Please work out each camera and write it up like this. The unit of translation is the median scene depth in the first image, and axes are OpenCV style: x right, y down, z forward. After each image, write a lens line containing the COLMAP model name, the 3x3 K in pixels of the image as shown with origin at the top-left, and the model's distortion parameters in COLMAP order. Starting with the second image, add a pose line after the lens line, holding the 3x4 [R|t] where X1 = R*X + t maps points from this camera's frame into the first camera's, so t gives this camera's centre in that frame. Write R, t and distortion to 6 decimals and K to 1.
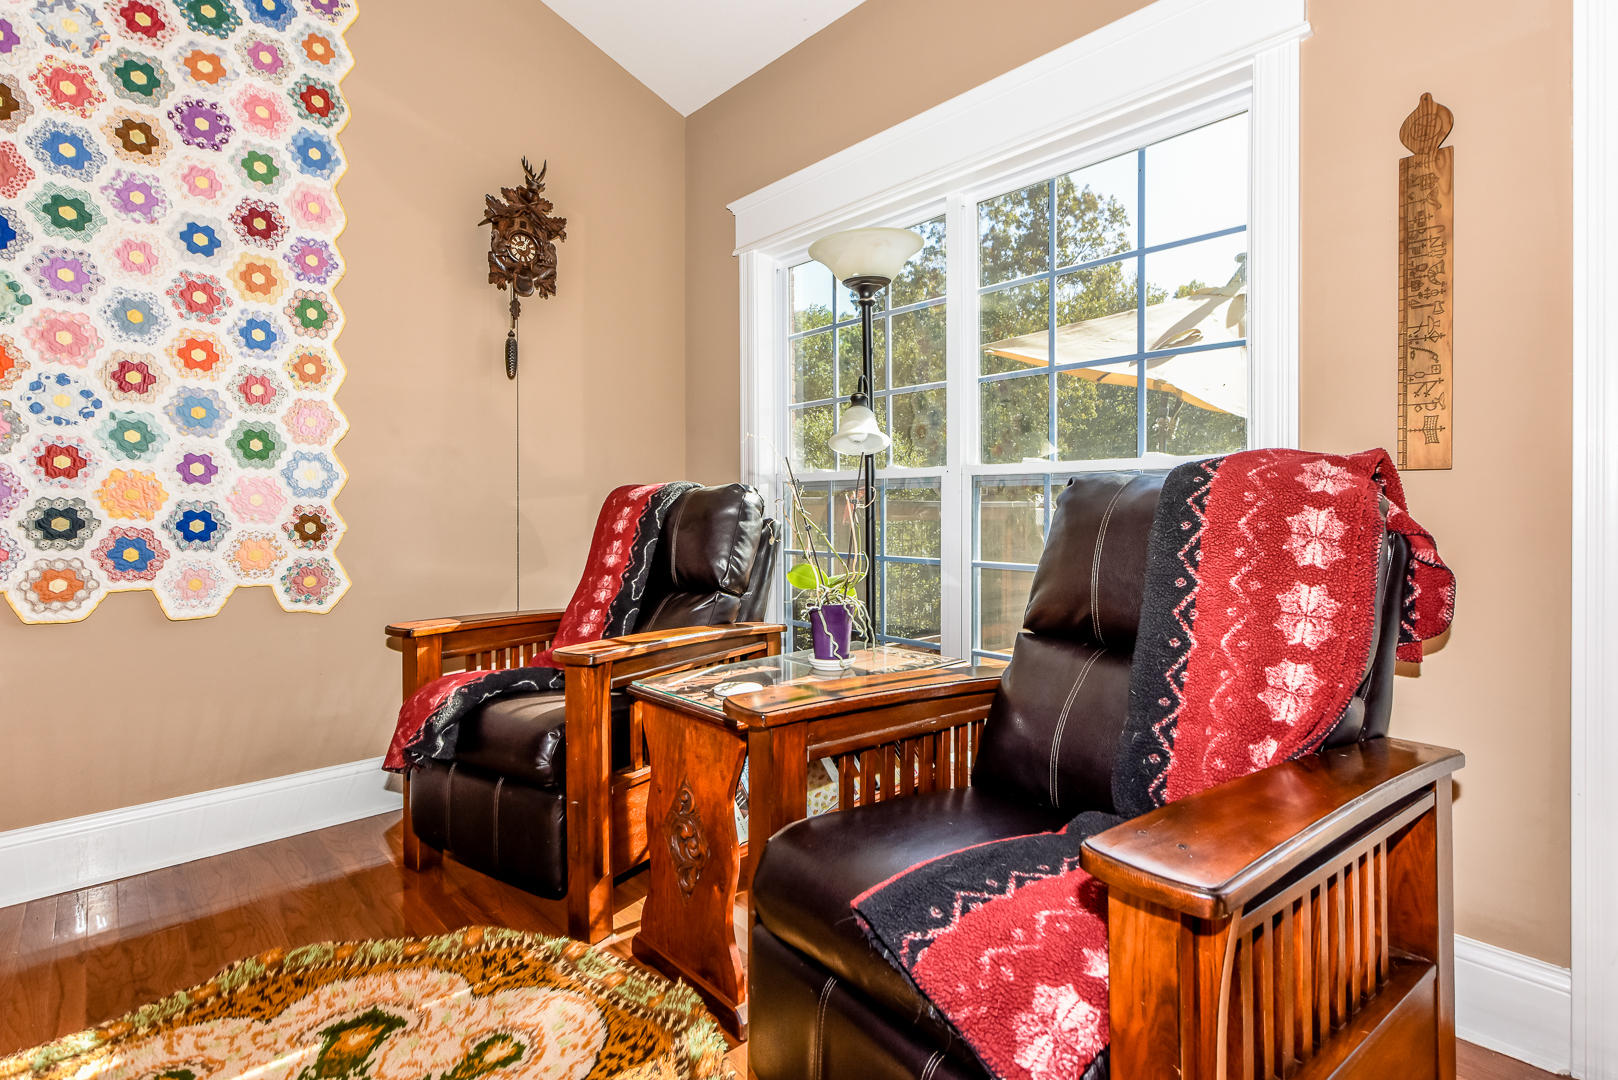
lens RADIAL K [[784.0, 0, 824.1], [0, 784.0, 509.2], [0, 0, 1]] dist [-0.000734, -0.001161]
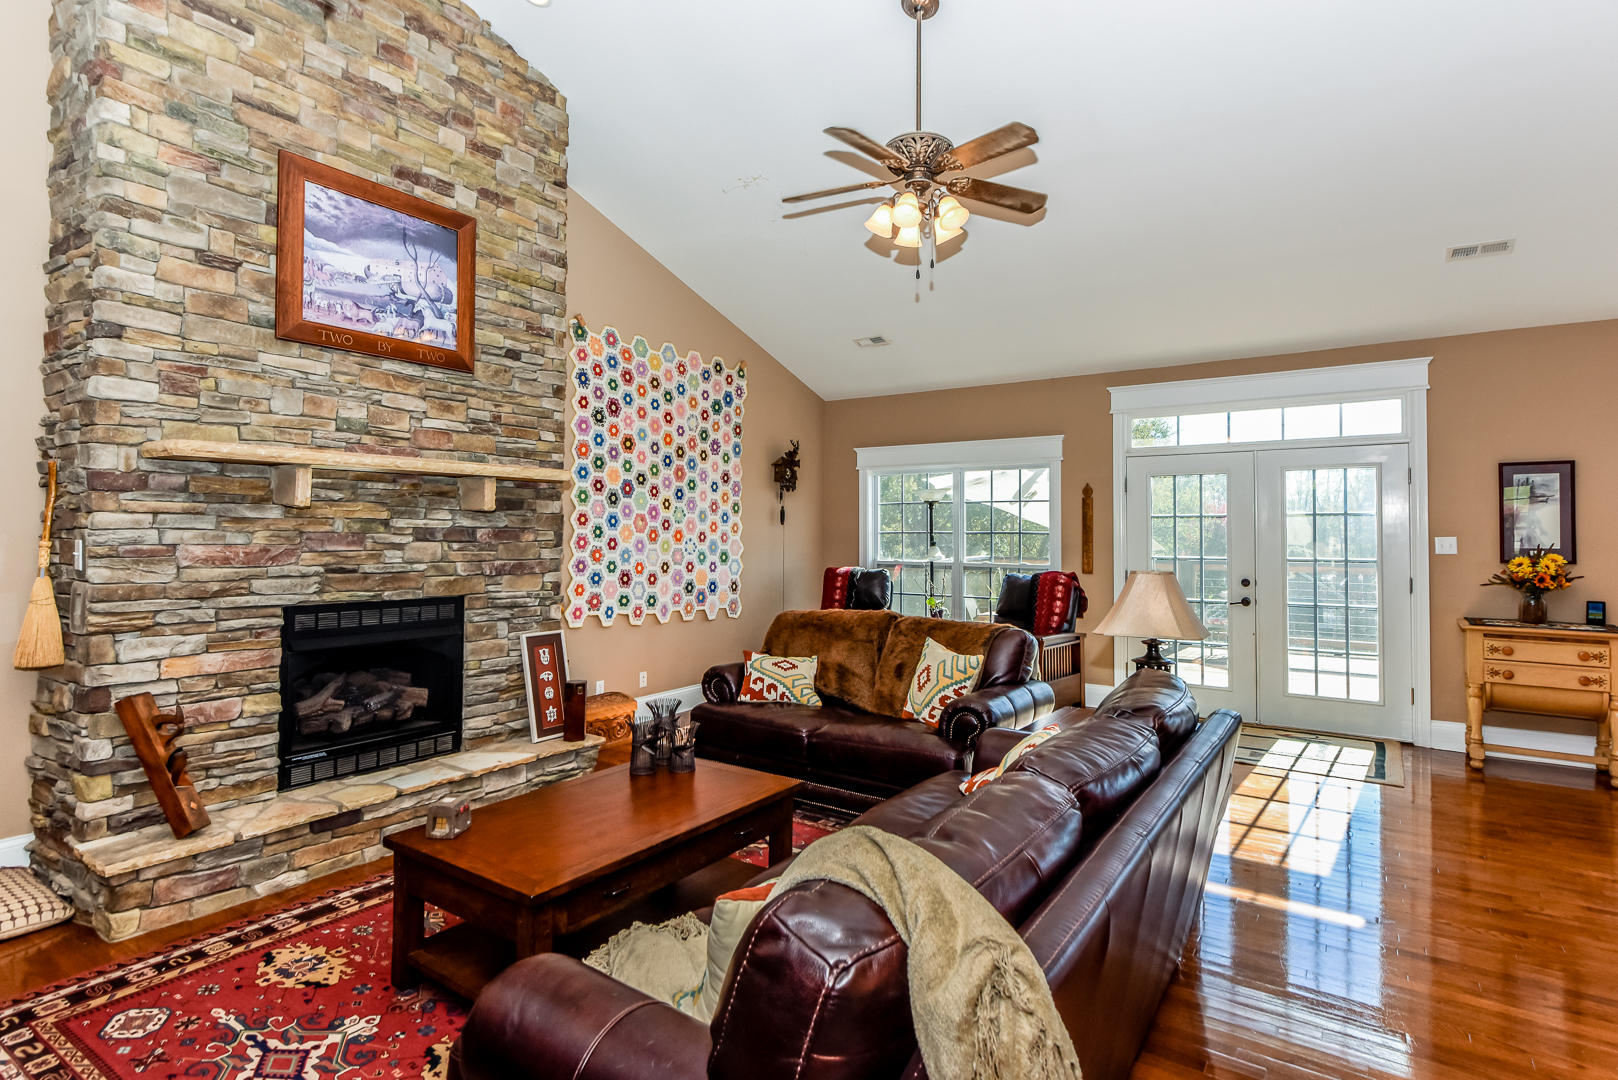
lens RADIAL K [[825.4, 0, 832.6], [0, 825.4, 512.3], [0, 0, 1]] dist [0.002665, -0.000020]
pose [[0.976370, 0.008859, 0.215922, -1.026709], [-0.002855, 0.999601, -0.028104, -0.167537], [-0.216085, 0.026824, 0.976006, -2.042695]]
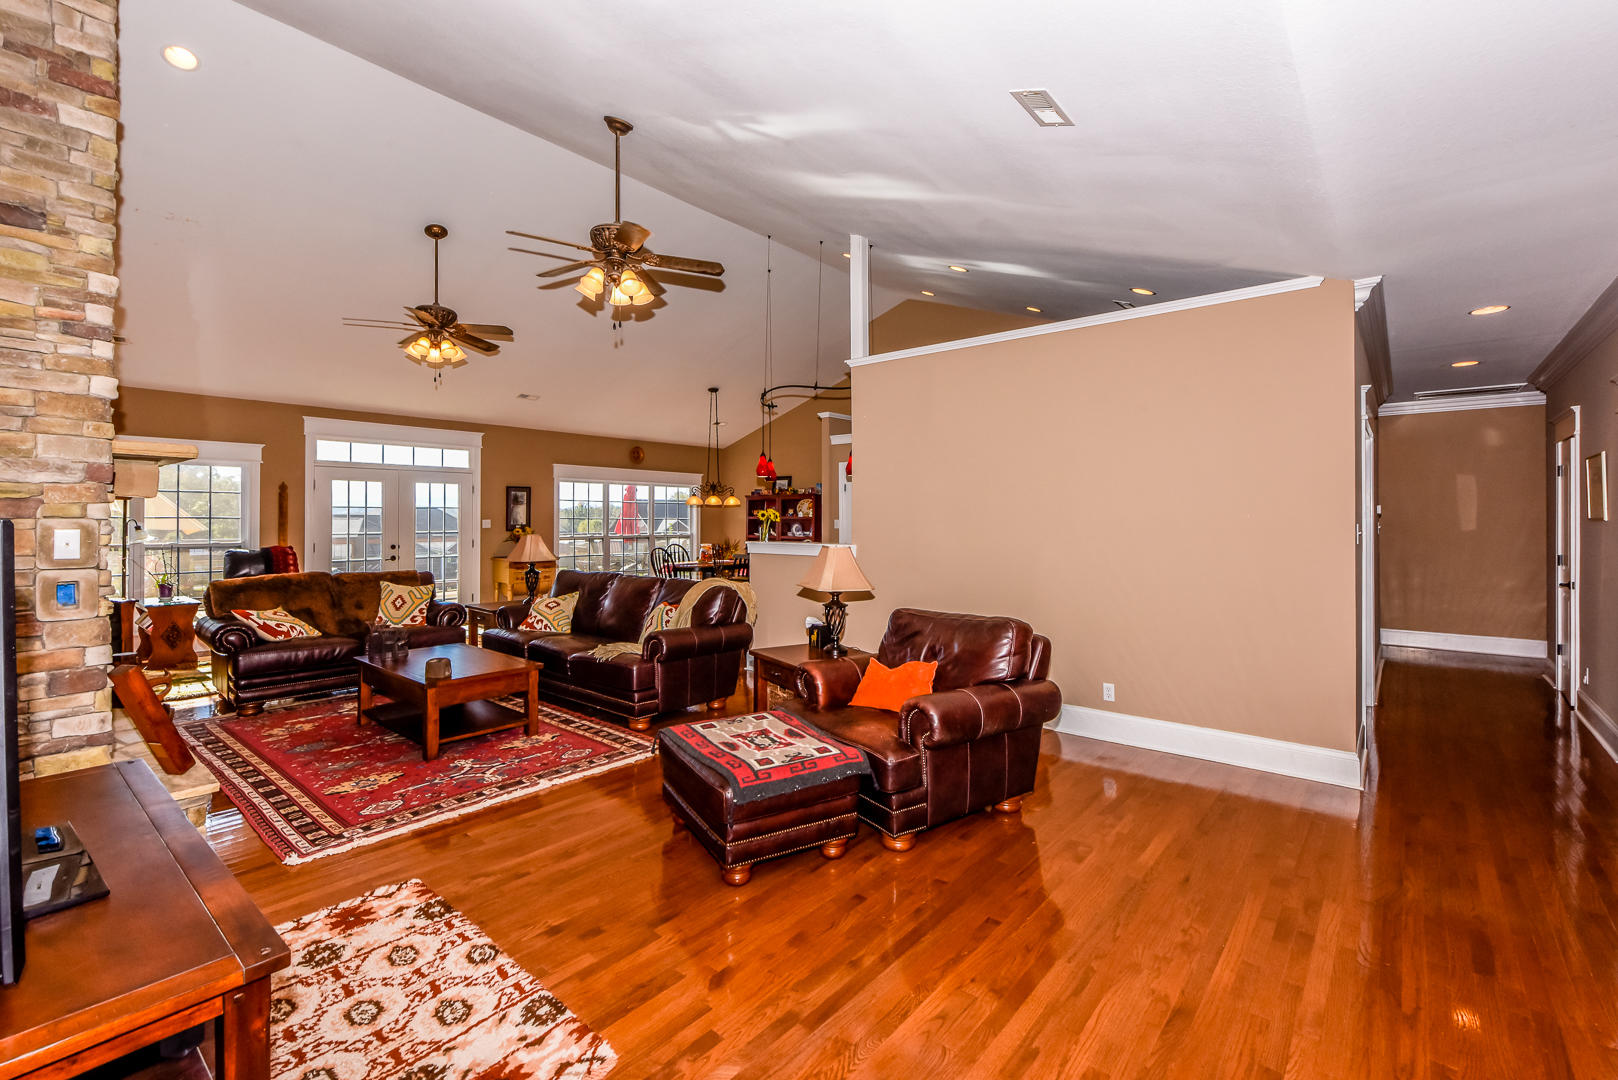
lens RADIAL K [[701.4, 0, 801.5], [0, 701.4, 514.0], [0, 0, 1]] dist [-0.001692, -0.000348]
pose [[-0.100494, 0.006303, 0.994918, -3.227162], [0.001057, 0.999980, -0.006228, -0.174099], [-0.994937, 0.000426, -0.100499, -1.572661]]
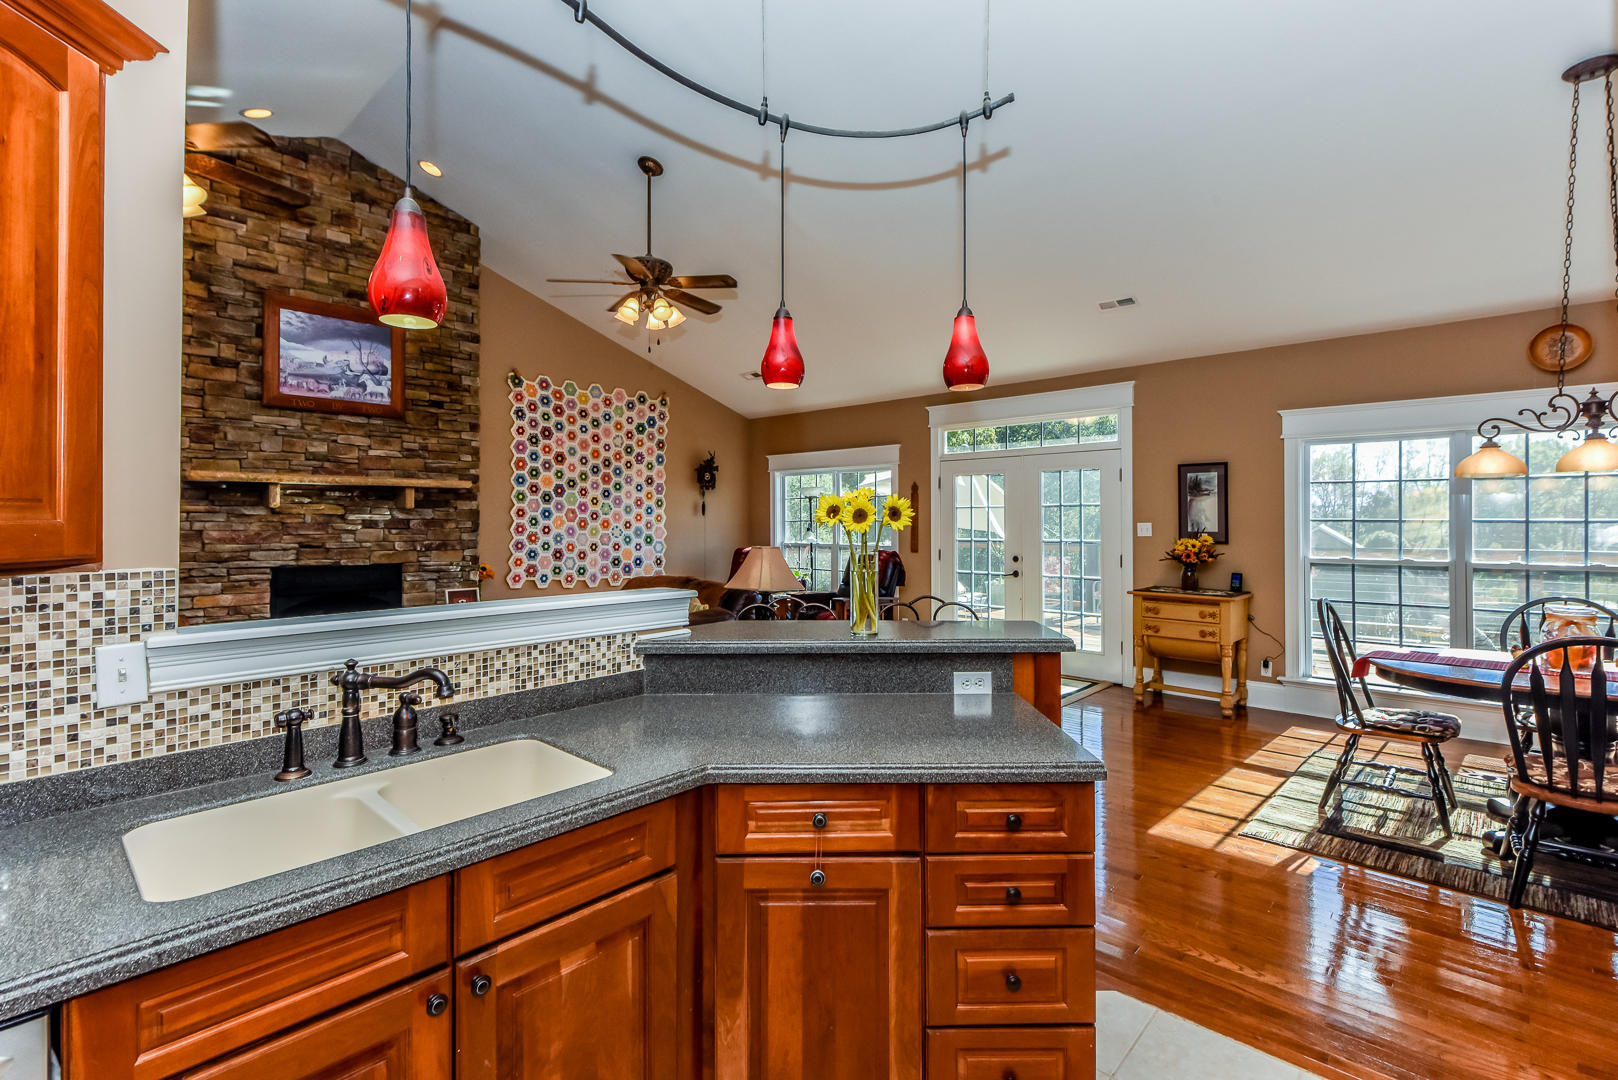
lens RADIAL K [[739.8, 0, 822.7], [0, 739.8, 514.0], [0, 0, 1]] dist [-0.001022, -0.000492]
pose [[0.997555, -0.000181, 0.069890, -0.145266], [0.001048, 0.999923, -0.012370, -0.168705], [-0.069882, 0.012413, 0.997478, -2.717138]]
